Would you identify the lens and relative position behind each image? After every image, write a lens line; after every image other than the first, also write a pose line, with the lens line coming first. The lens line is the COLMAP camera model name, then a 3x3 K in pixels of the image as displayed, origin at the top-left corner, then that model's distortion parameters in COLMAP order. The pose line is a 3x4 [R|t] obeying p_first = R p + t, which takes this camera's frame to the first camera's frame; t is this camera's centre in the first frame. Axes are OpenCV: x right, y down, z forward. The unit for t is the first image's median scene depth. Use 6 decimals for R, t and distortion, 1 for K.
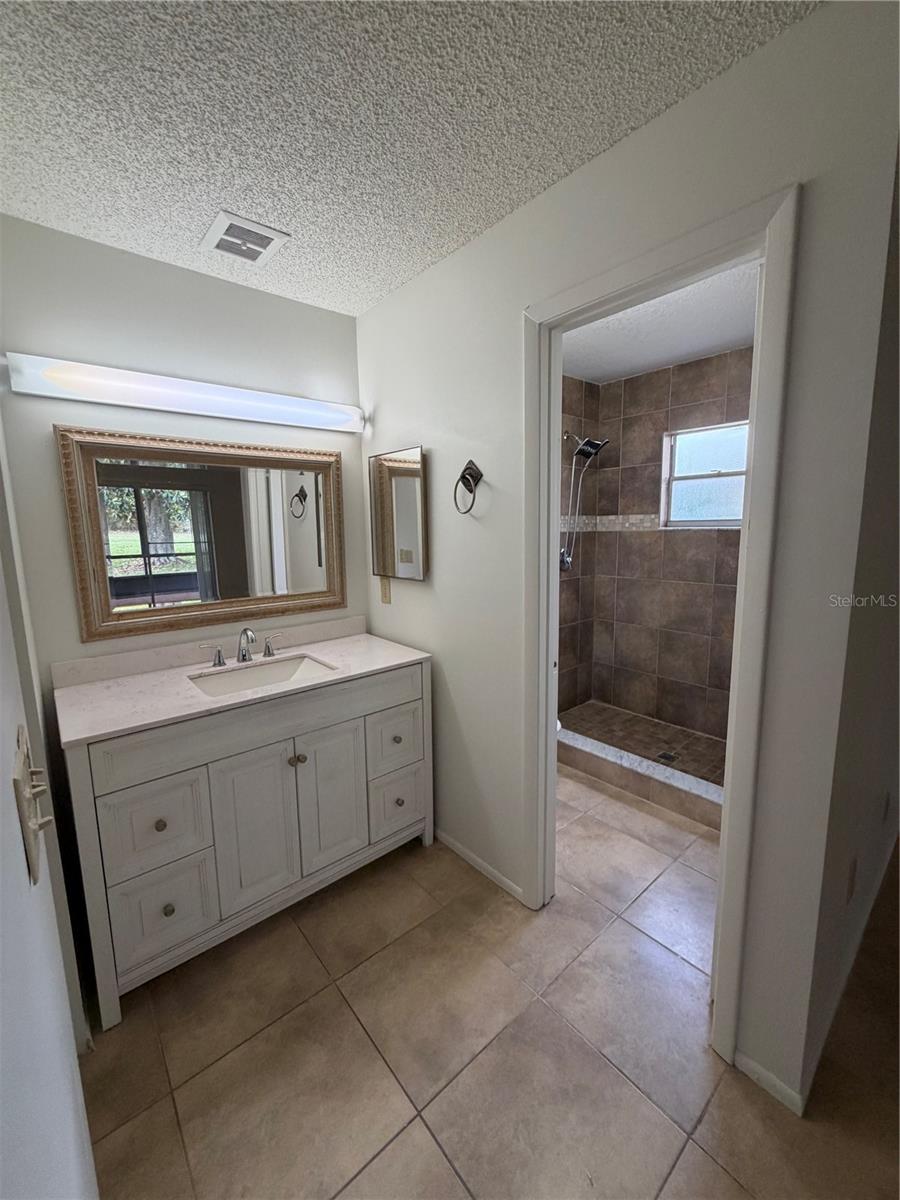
lens RADIAL K [[480.4, 0, 450.5], [0, 480.4, 595.5], [0, 0, 1]] dist [0.001759, 0.000254]
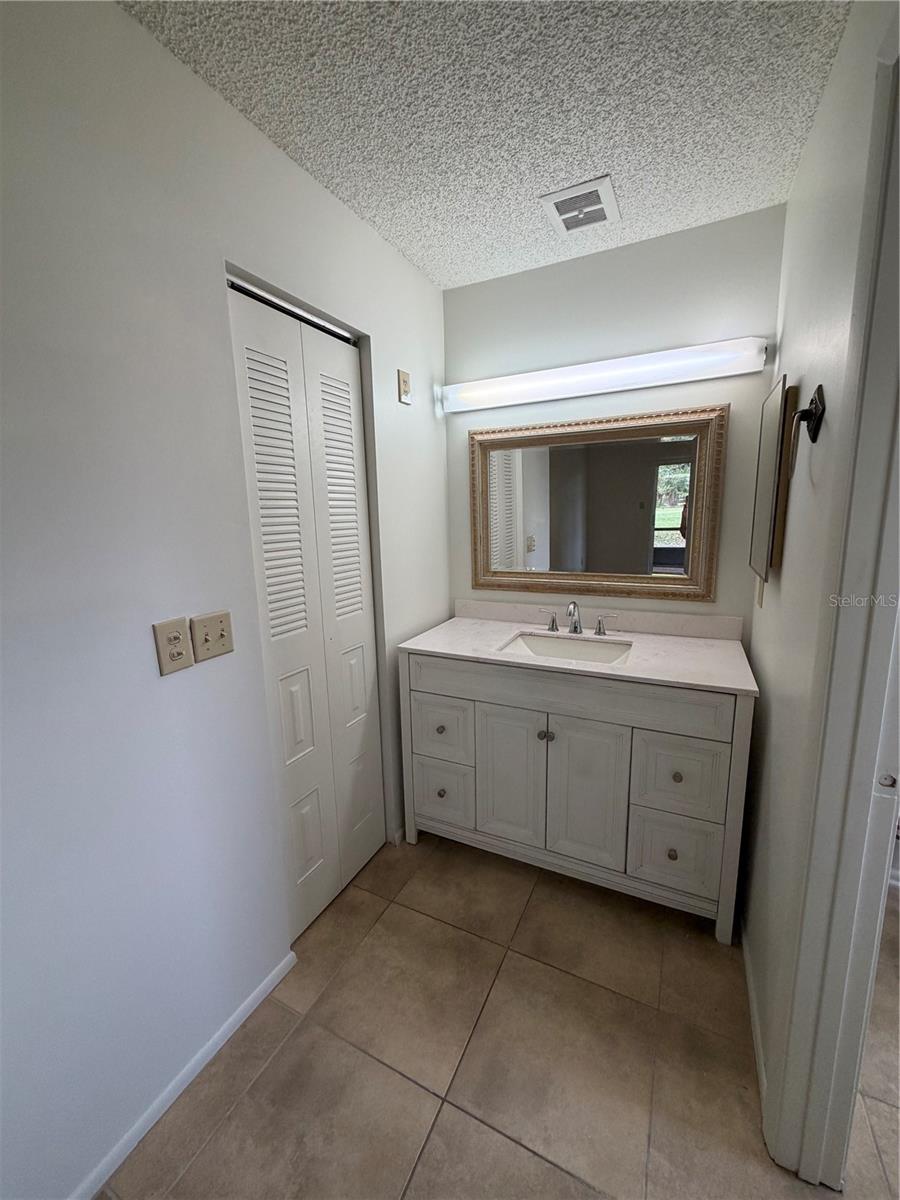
lens RADIAL K [[480.4, 0, 450.2], [0, 480.4, 595.7], [0, 0, 1]] dist [0.001759, 0.000254]
pose [[0.392423, 0.165784, -0.904721, 0.291037], [-0.115468, 0.984720, 0.130359, -0.034771], [0.912508, 0.053311, 0.405570, 0.241626]]
